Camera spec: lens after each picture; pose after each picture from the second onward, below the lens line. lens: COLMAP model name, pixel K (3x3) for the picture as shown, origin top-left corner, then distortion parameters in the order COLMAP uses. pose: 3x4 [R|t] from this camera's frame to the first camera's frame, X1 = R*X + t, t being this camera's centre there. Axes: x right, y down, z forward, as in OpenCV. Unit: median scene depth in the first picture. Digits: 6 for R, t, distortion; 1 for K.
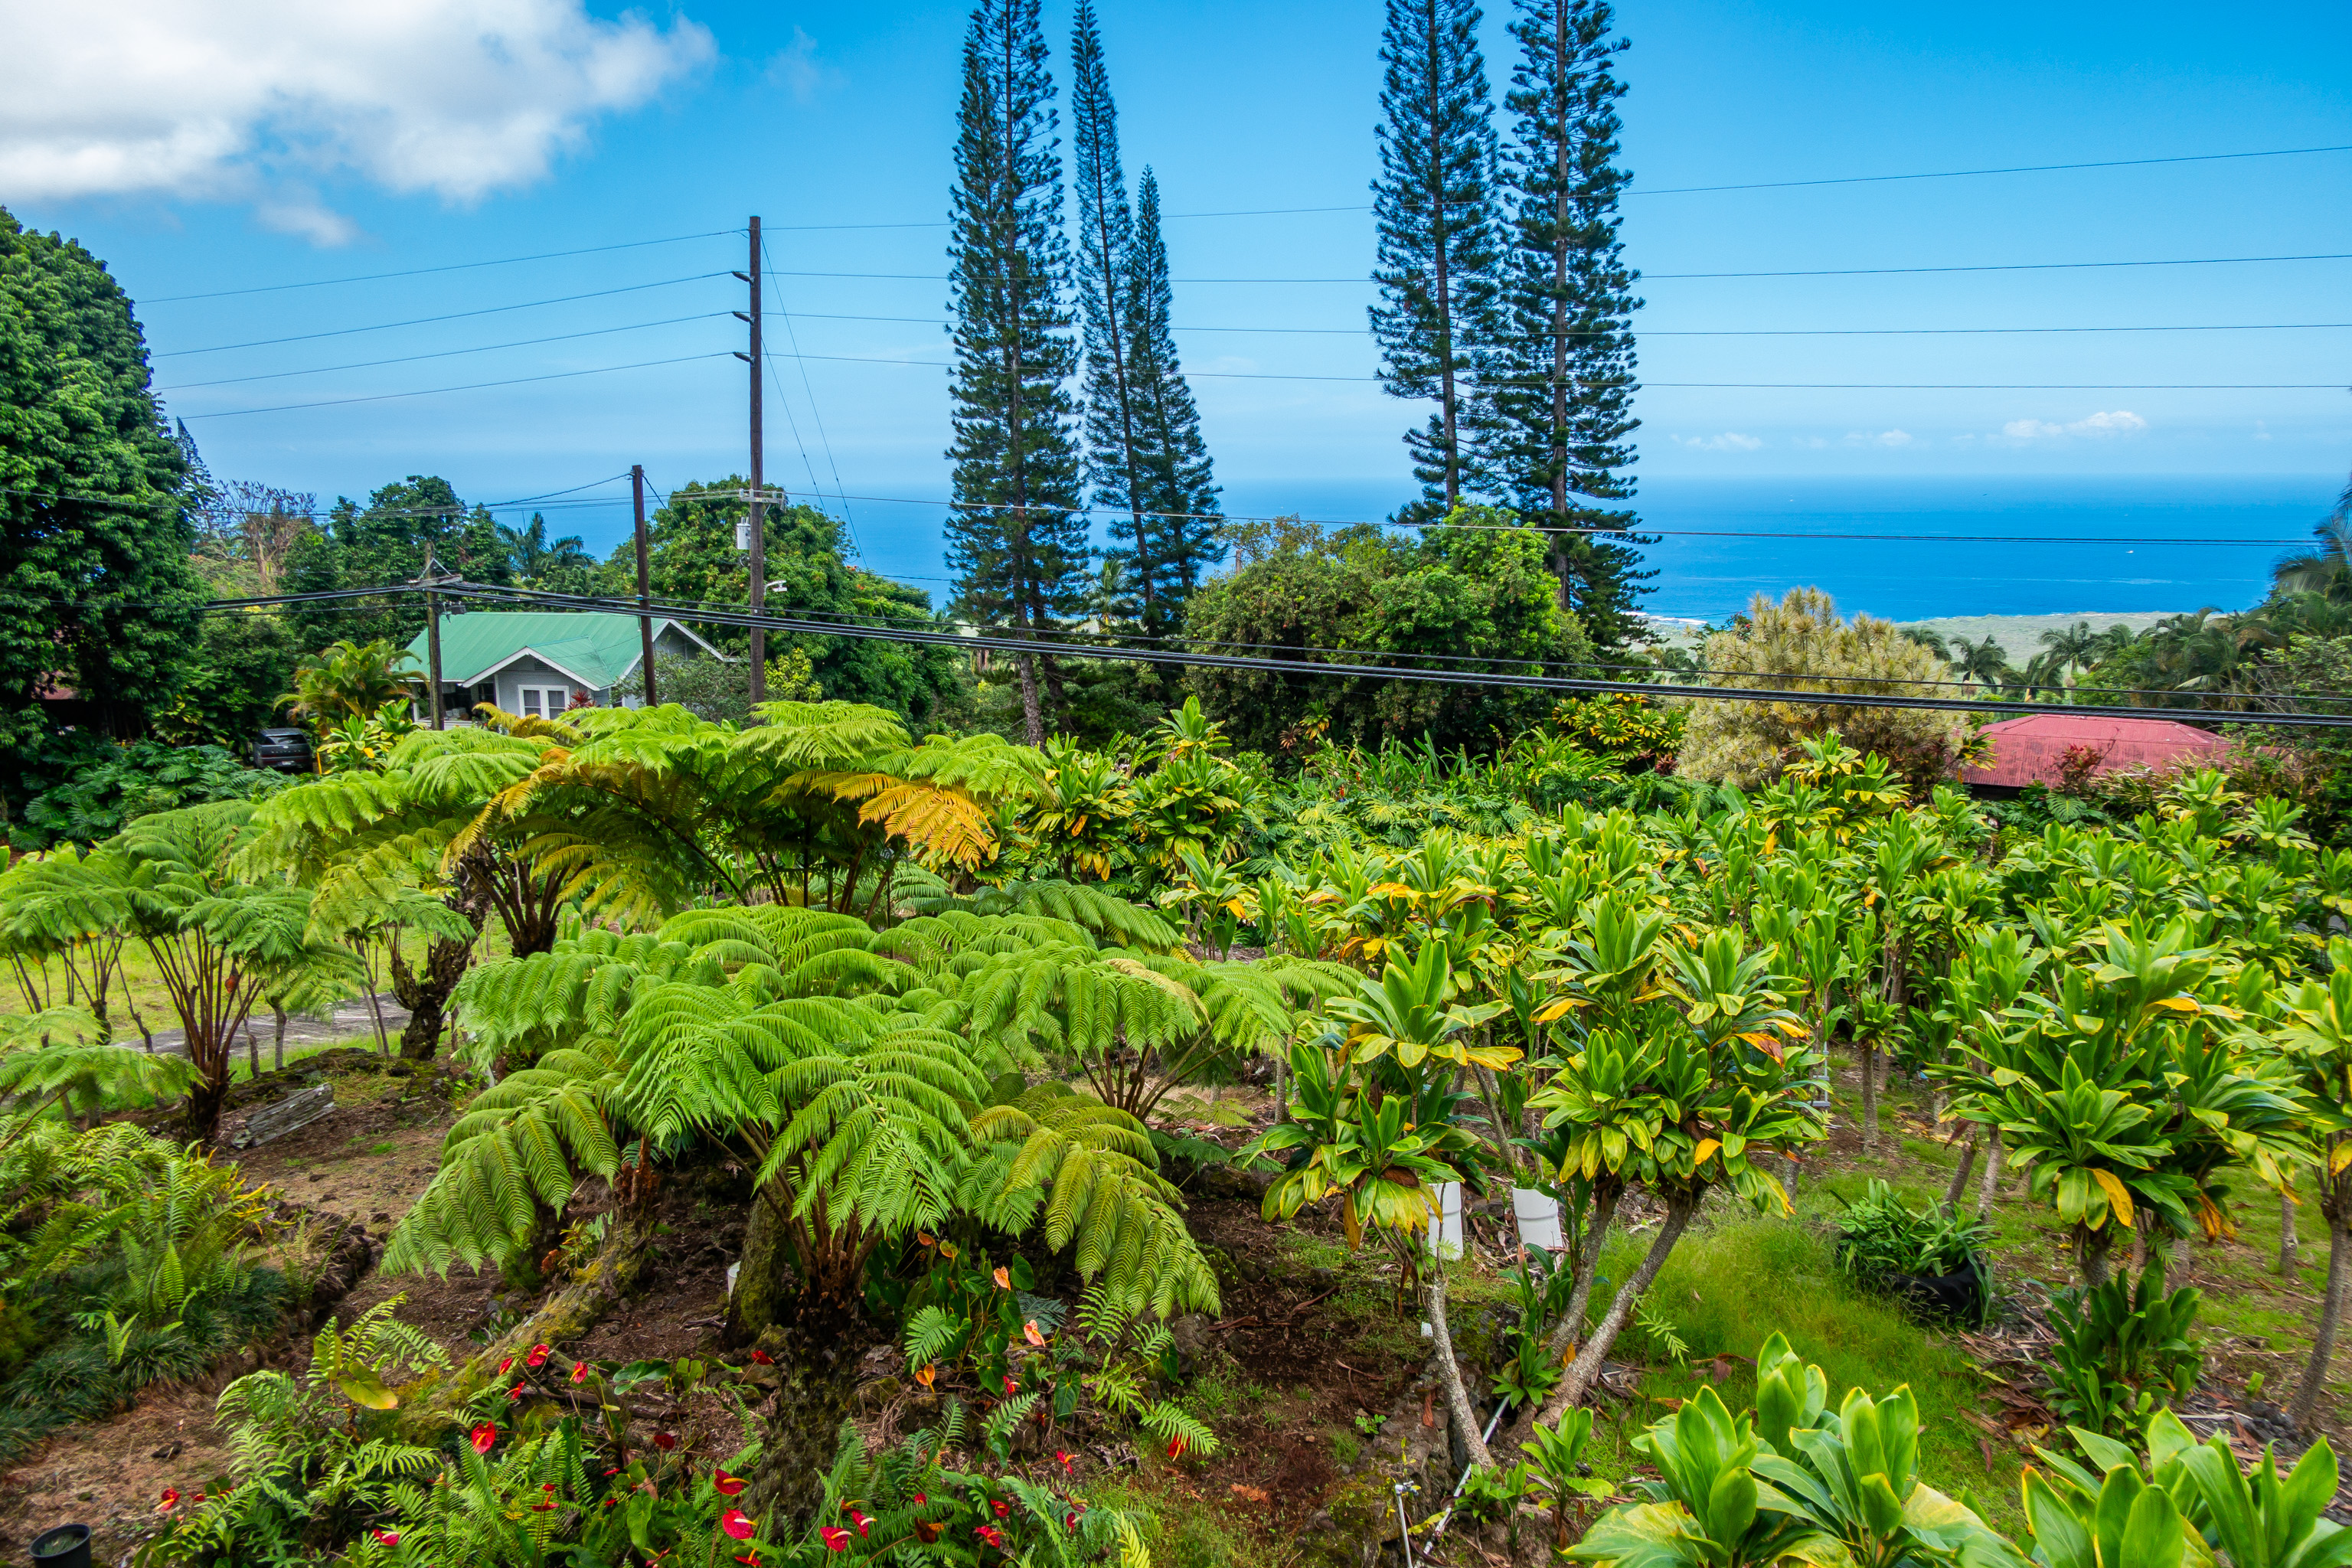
lens RADIAL K [[1498.1, 0, 1176.0], [0, 1498.1, 784.0], [0, 0, 1]] dist [-0.001529, 0.000147]
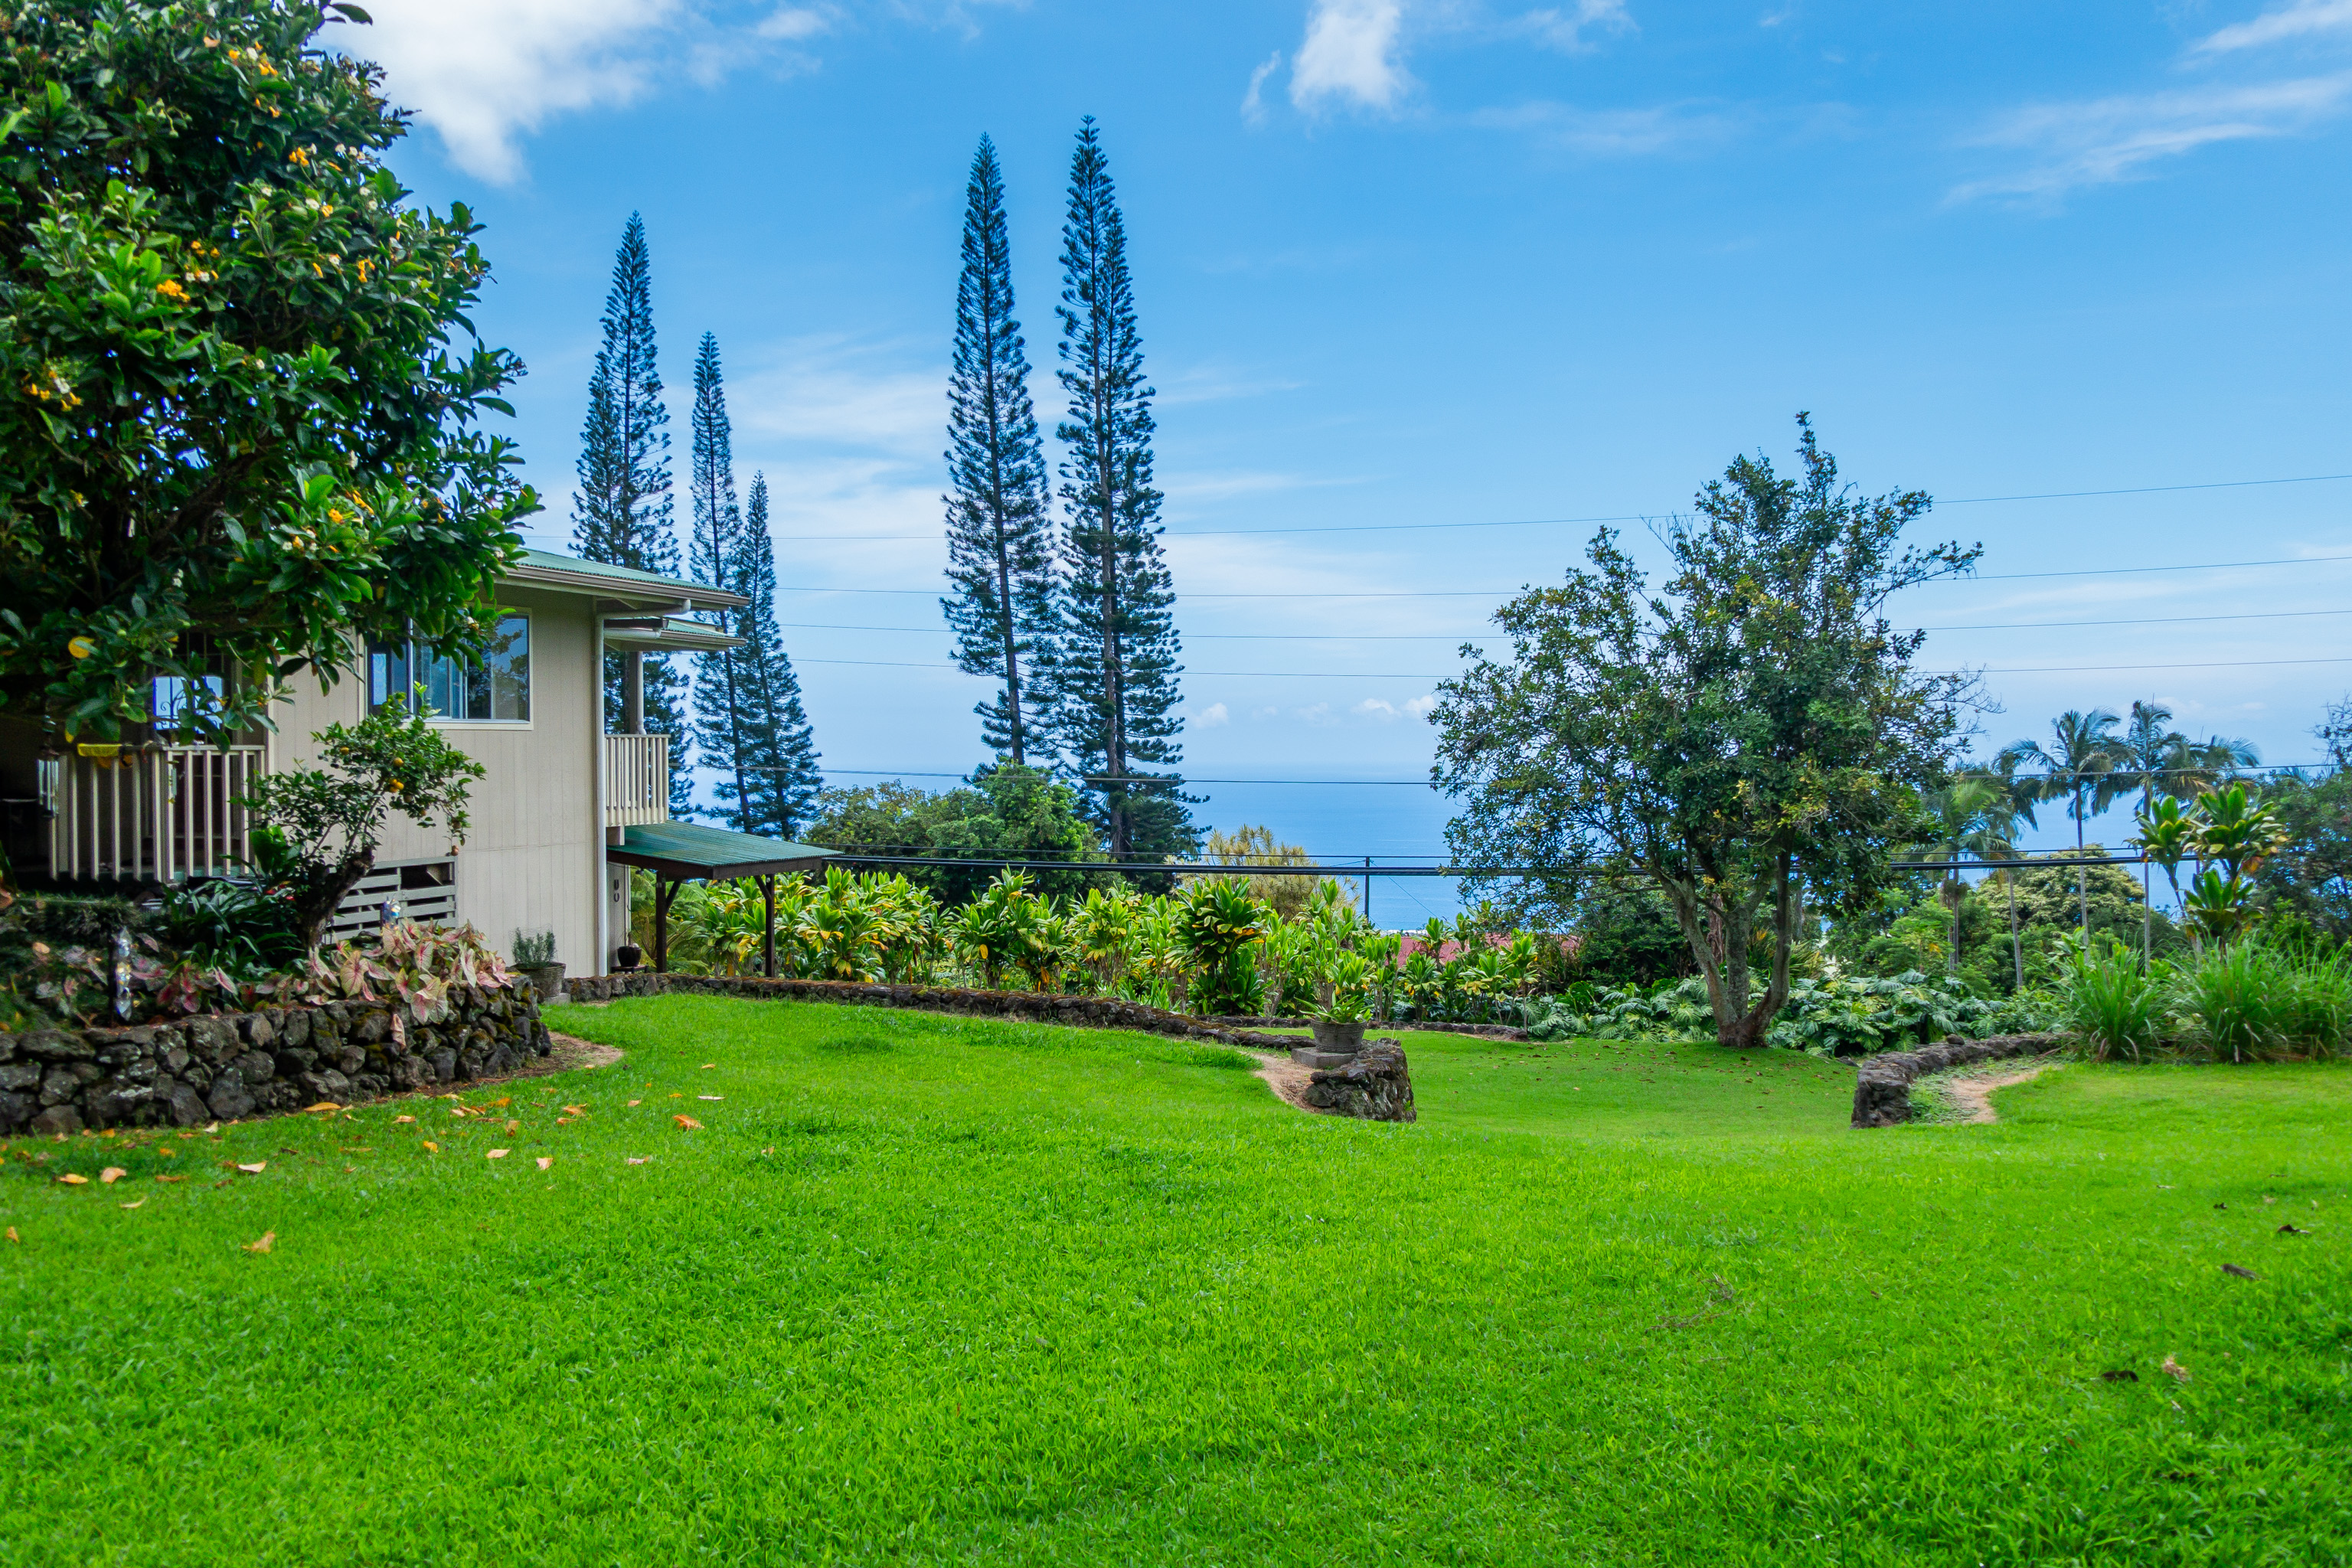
lens RADIAL K [[2138.0, 0, 1176.0], [0, 2138.0, 784.0], [0, 0, 1]] dist [-0.008804, -0.002367]
pose [[0.990965, 0.004399, 0.134050, 0.086604], [0.021836, 0.980836, -0.193608, 0.144028], [-0.132333, 0.194785, 0.971878, -0.594803]]
